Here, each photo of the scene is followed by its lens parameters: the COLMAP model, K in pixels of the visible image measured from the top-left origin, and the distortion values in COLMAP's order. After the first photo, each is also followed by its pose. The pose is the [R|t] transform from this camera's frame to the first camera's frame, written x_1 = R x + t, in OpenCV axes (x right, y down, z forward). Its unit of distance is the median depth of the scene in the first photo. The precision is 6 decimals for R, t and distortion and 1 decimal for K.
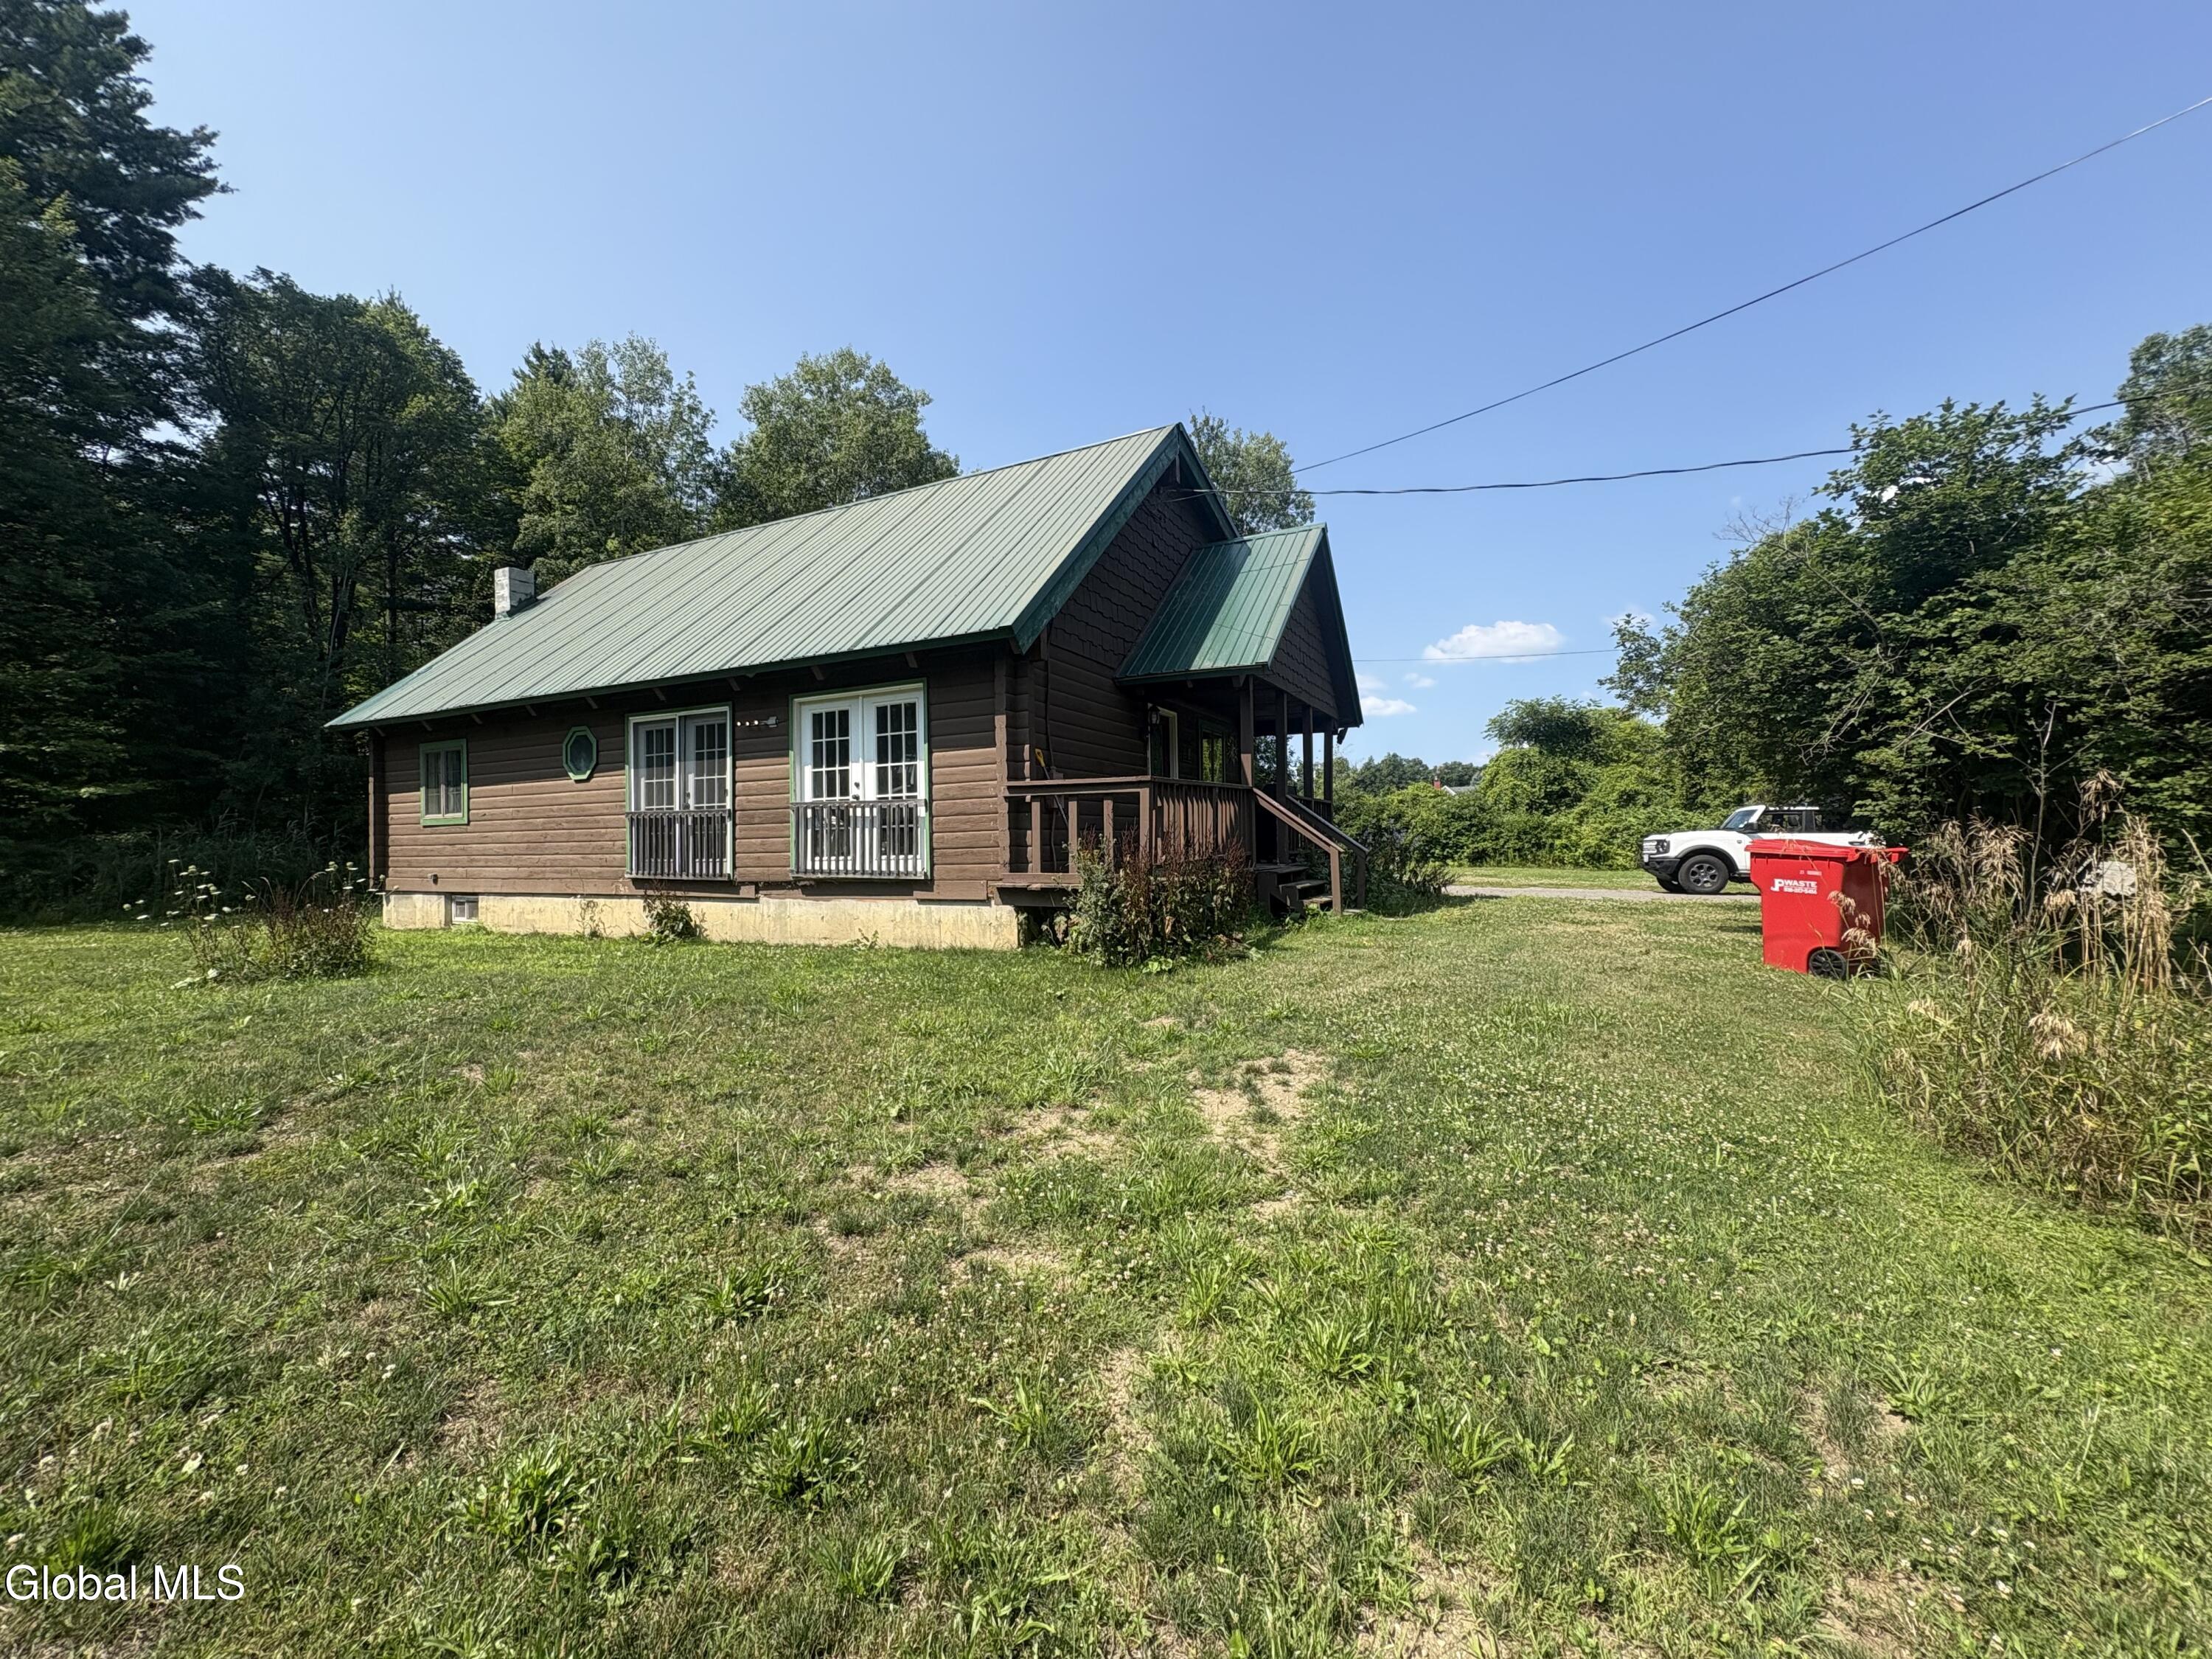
lens RADIAL K [[879.3, 0, 1110.1], [0, 879.3, 832.0], [0, 0, 1]] dist [-0.001294, 0.001256]
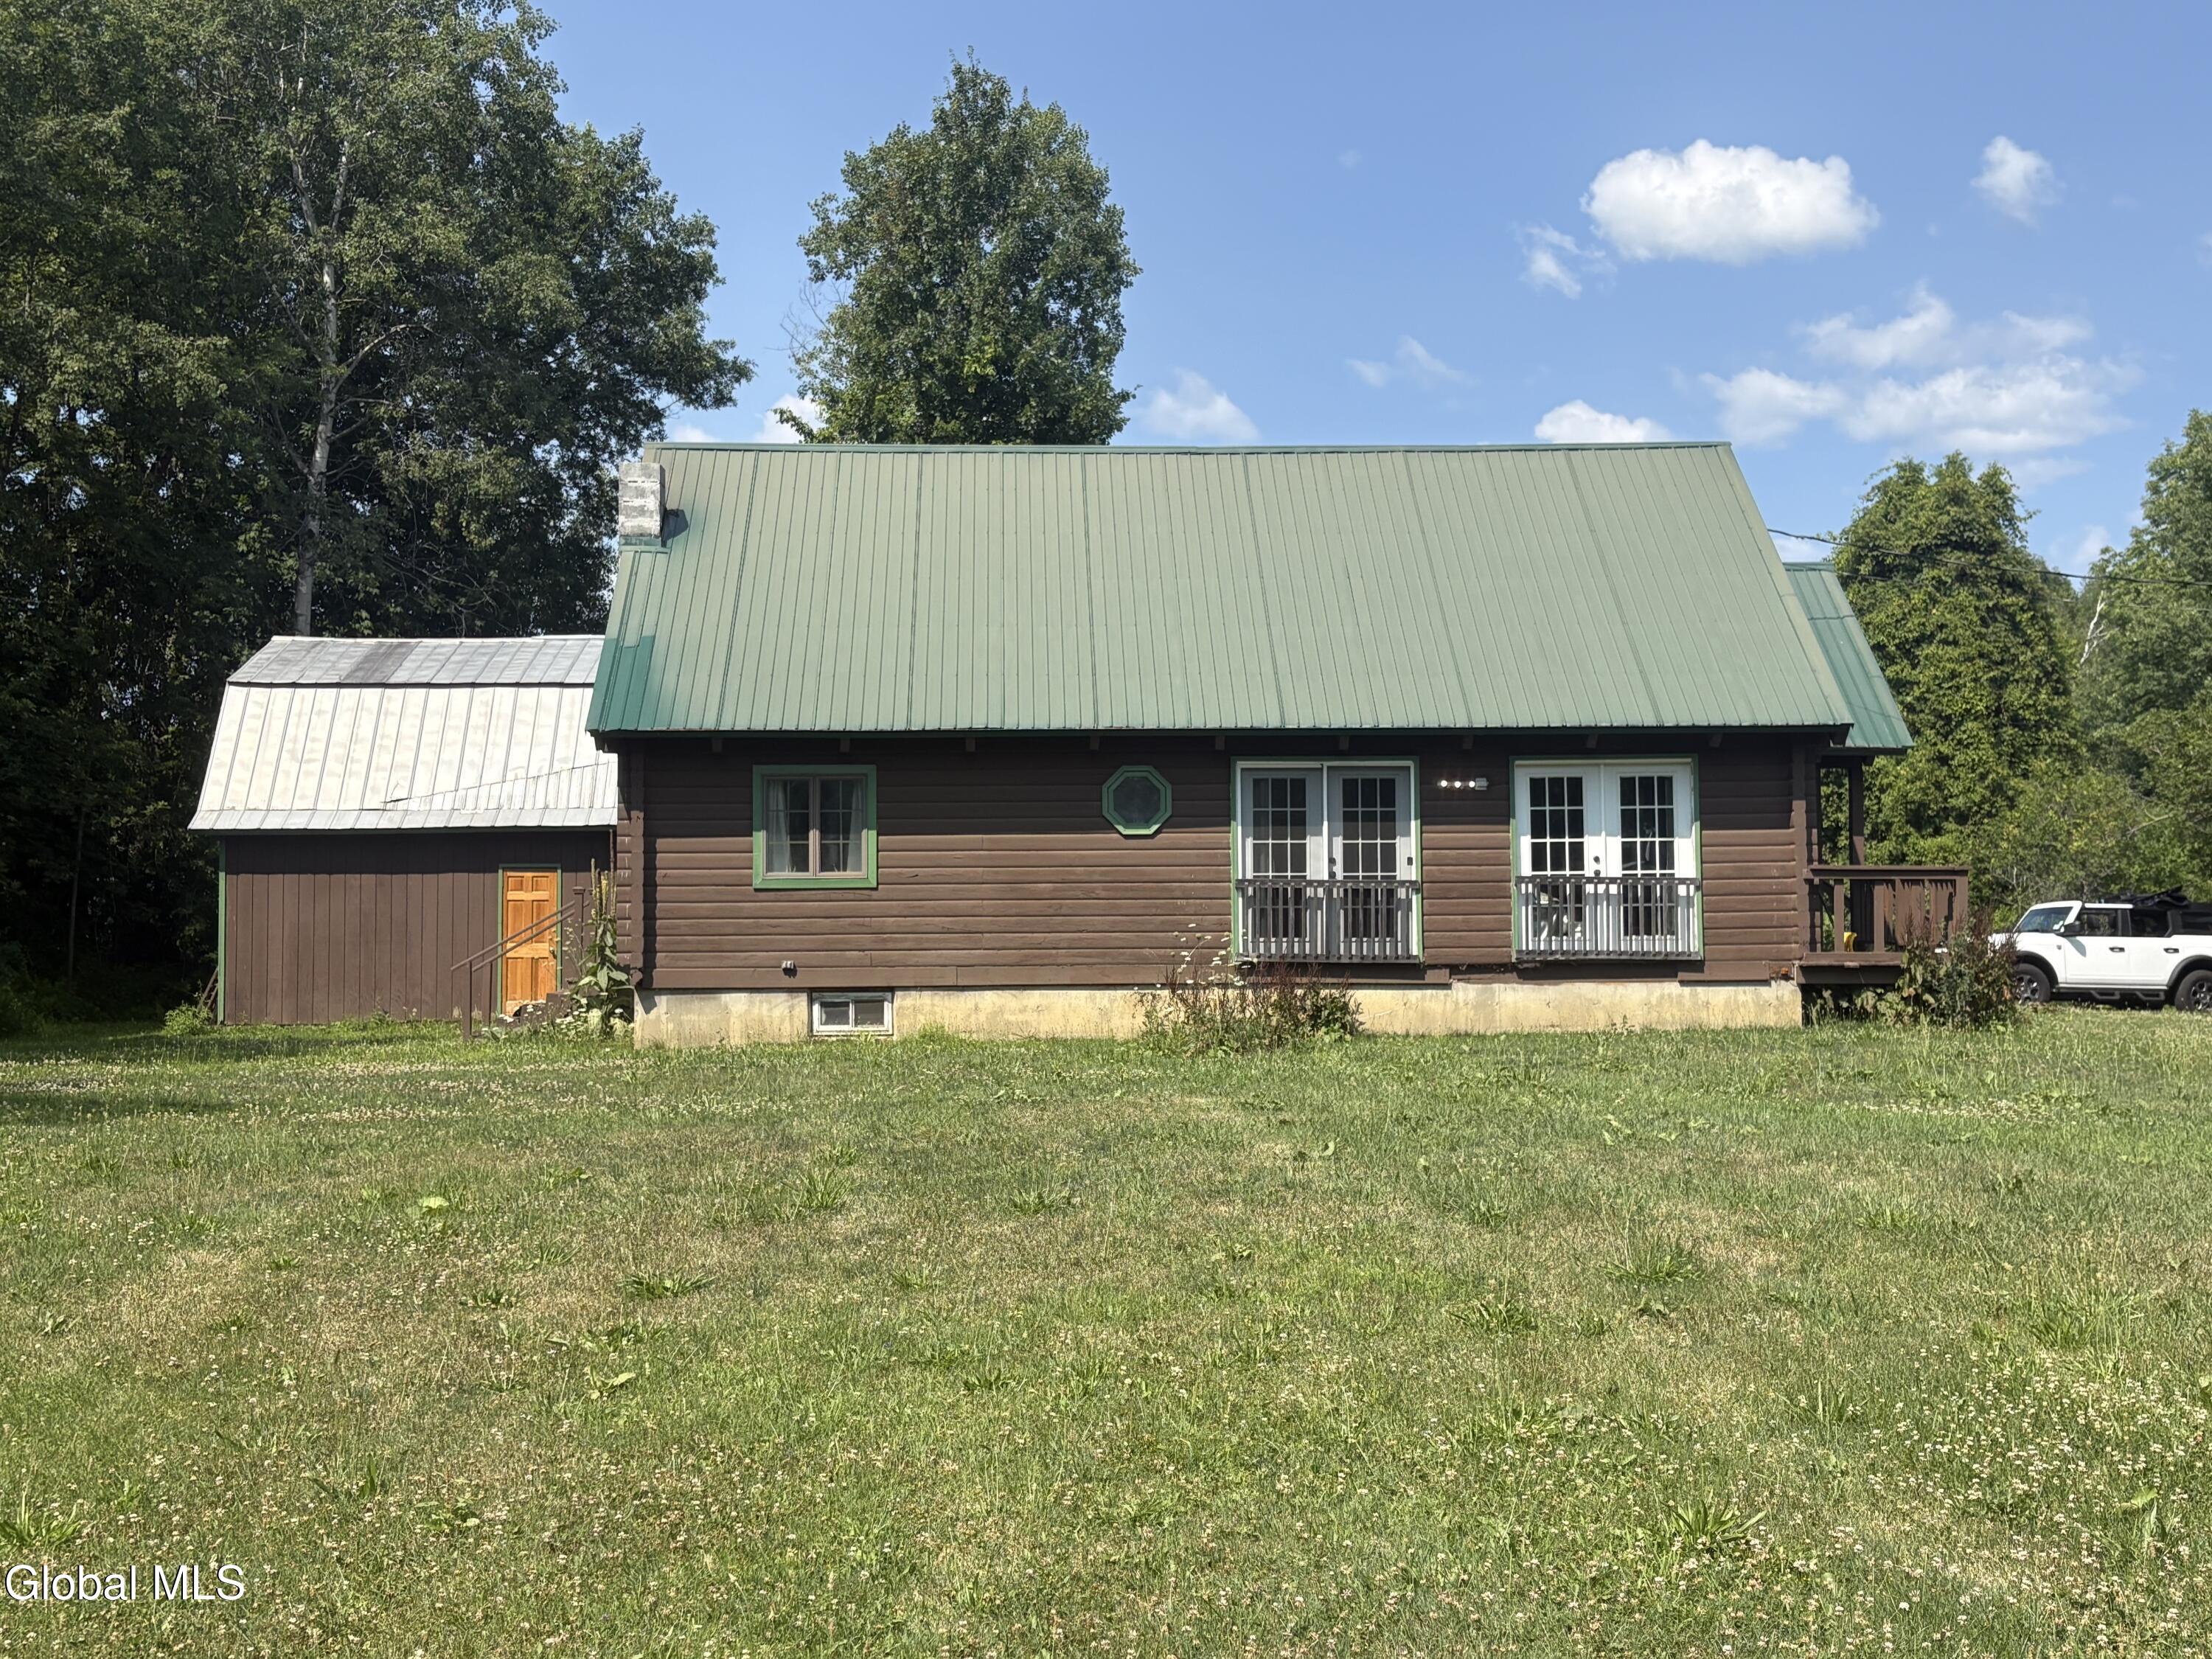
lens RADIAL K [[2598.5, 0, 1099.4], [0, 2598.5, 822.6], [0, 0, 1]] dist [0.055175, 0.000000]
pose [[0.882169, 0.035142, 0.469620, -1.927975], [-0.012665, 0.998622, -0.050937, 0.051526], [-0.470763, 0.038987, 0.881398, -1.111279]]
